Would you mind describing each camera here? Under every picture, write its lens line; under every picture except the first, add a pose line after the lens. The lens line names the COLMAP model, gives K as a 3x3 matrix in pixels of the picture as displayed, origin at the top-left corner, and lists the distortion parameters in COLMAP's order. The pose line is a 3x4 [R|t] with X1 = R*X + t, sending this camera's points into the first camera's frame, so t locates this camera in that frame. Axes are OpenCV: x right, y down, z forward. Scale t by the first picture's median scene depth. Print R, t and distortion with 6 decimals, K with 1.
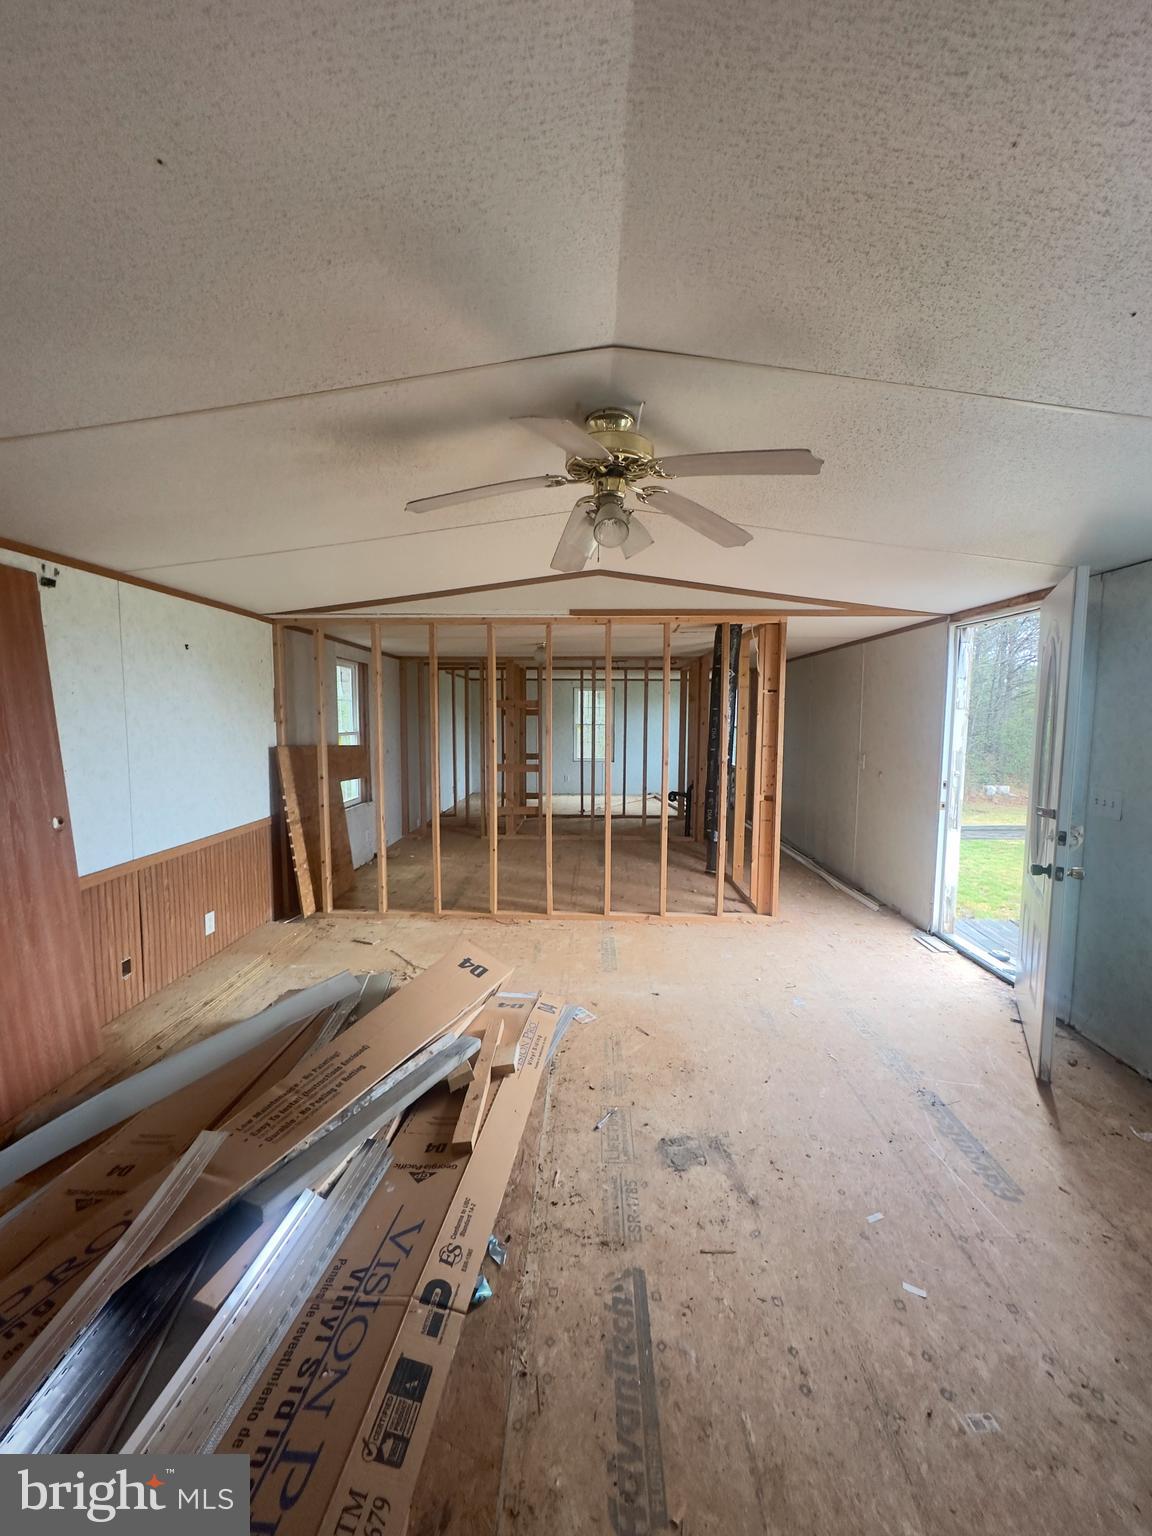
lens RADIAL K [[606.6, 0, 565.7], [0, 606.6, 763.3], [0, 0, 1]] dist [-0.005224, 0.001021]
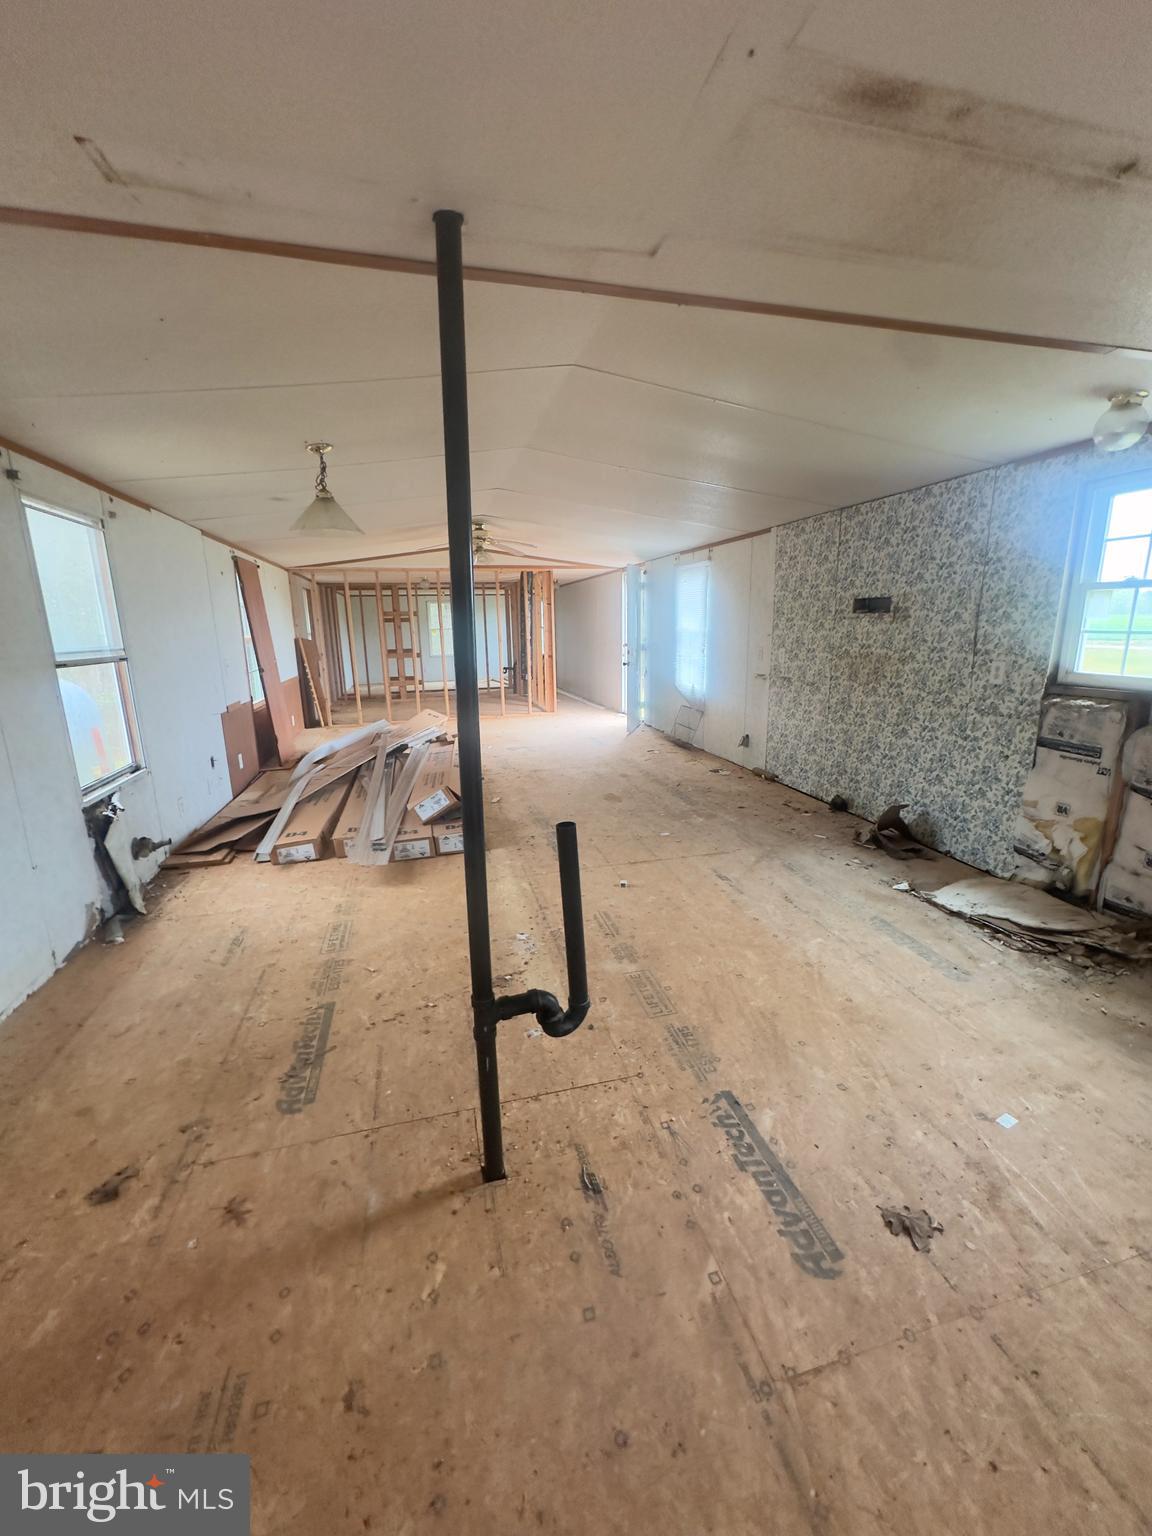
lens RADIAL K [[606.6, 0, 574.3], [0, 606.6, 767.4], [0, 0, 1]] dist [-0.005224, 0.001021]
pose [[0.956723, -0.090344, 0.276622, -0.355491], [0.047892, 0.986508, 0.156552, 0.198696], [-0.287033, -0.136529, 0.948141, -1.881311]]
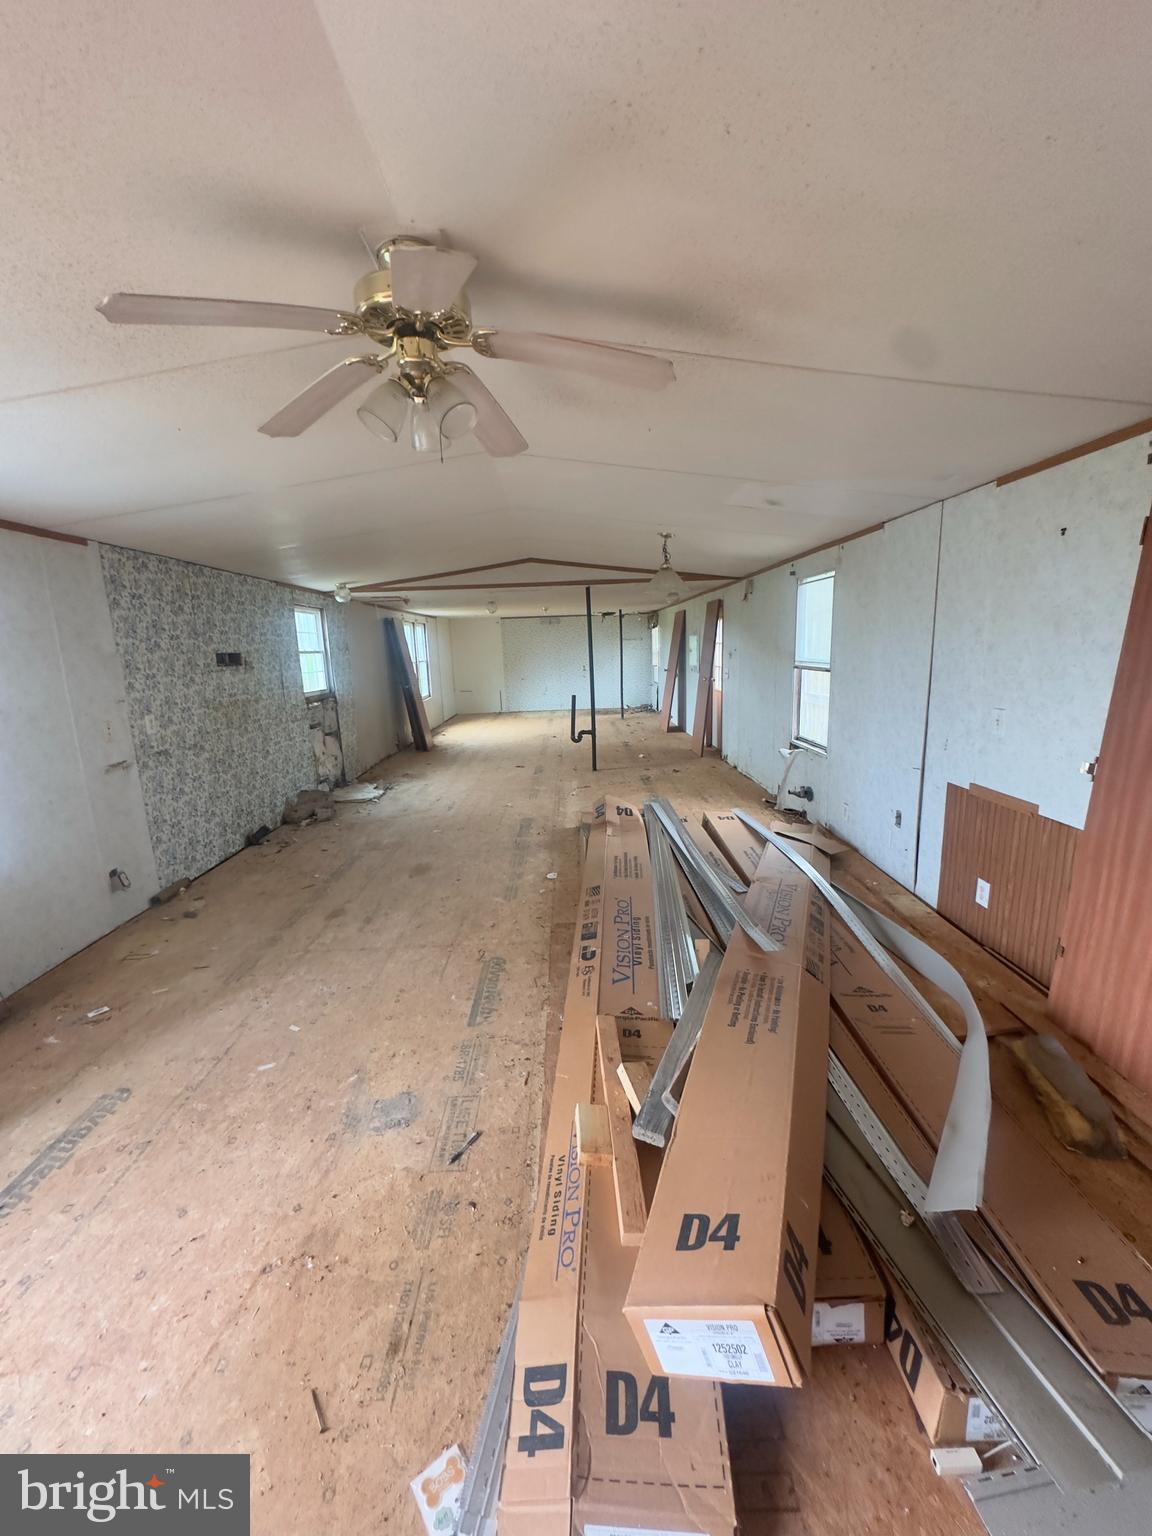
lens RADIAL K [[606.6, 0, 568.5], [0, 606.6, 772.5], [0, 0, 1]] dist [-0.005224, 0.001021]
pose [[-0.998587, 0.035173, -0.039838, -0.054369], [0.022519, 0.959061, 0.282304, -0.115326], [0.048137, 0.281008, -0.958497, 1.511237]]
